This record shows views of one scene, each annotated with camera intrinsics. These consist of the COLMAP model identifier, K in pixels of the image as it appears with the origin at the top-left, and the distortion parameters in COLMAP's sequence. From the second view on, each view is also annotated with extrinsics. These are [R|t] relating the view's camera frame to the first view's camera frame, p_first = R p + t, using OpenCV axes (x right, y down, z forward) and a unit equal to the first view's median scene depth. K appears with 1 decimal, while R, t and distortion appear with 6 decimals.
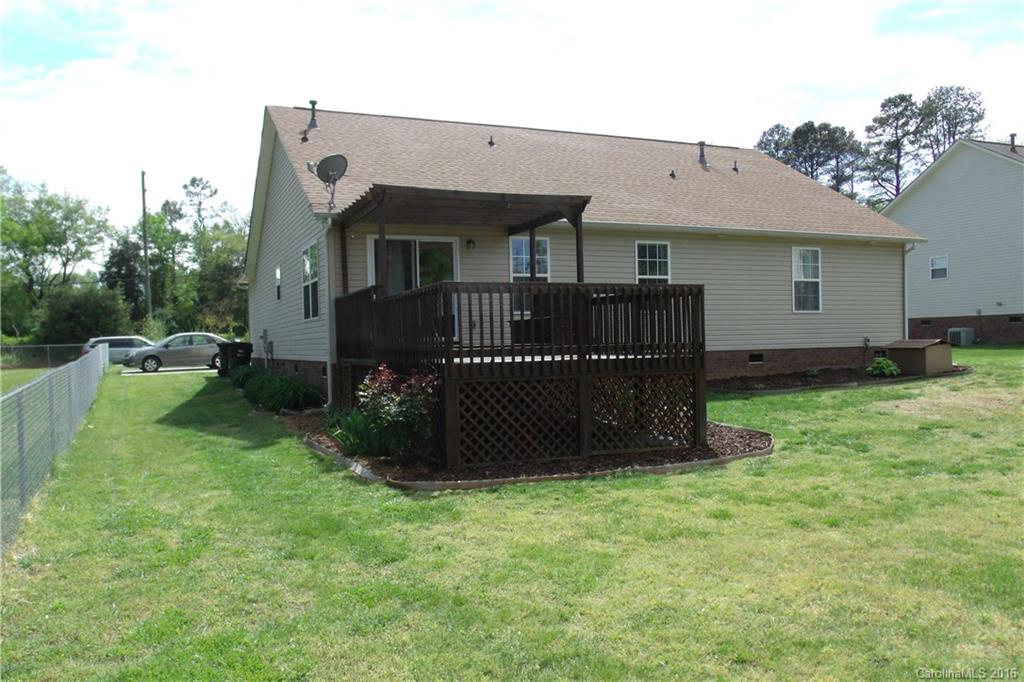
lens RADIAL K [[822.3, 0, 508.1], [0, 822.3, 340.7], [0, 0, 1]] dist [-0.022277, -0.014292]
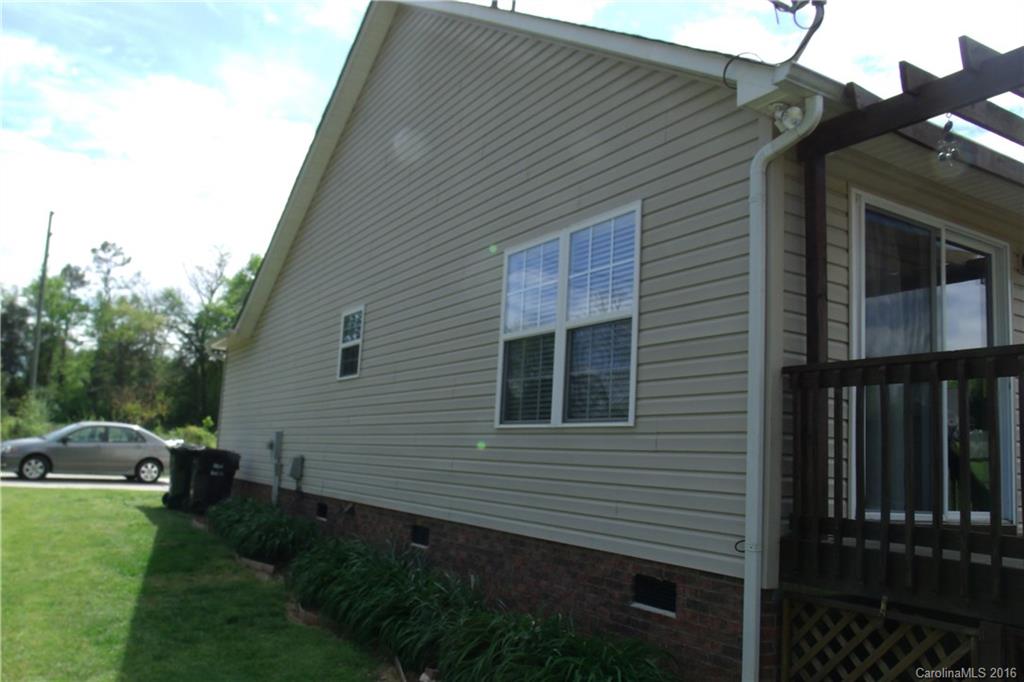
lens RADIAL K [[822.3, 0, 509.8], [0, 822.3, 345.0], [0, 0, 1]] dist [-0.022277, -0.014292]
pose [[0.988099, 0.098753, 0.117936, -0.054649], [-0.081515, 0.986363, -0.142979, -0.001345], [-0.130447, 0.131664, 0.982674, 0.112584]]
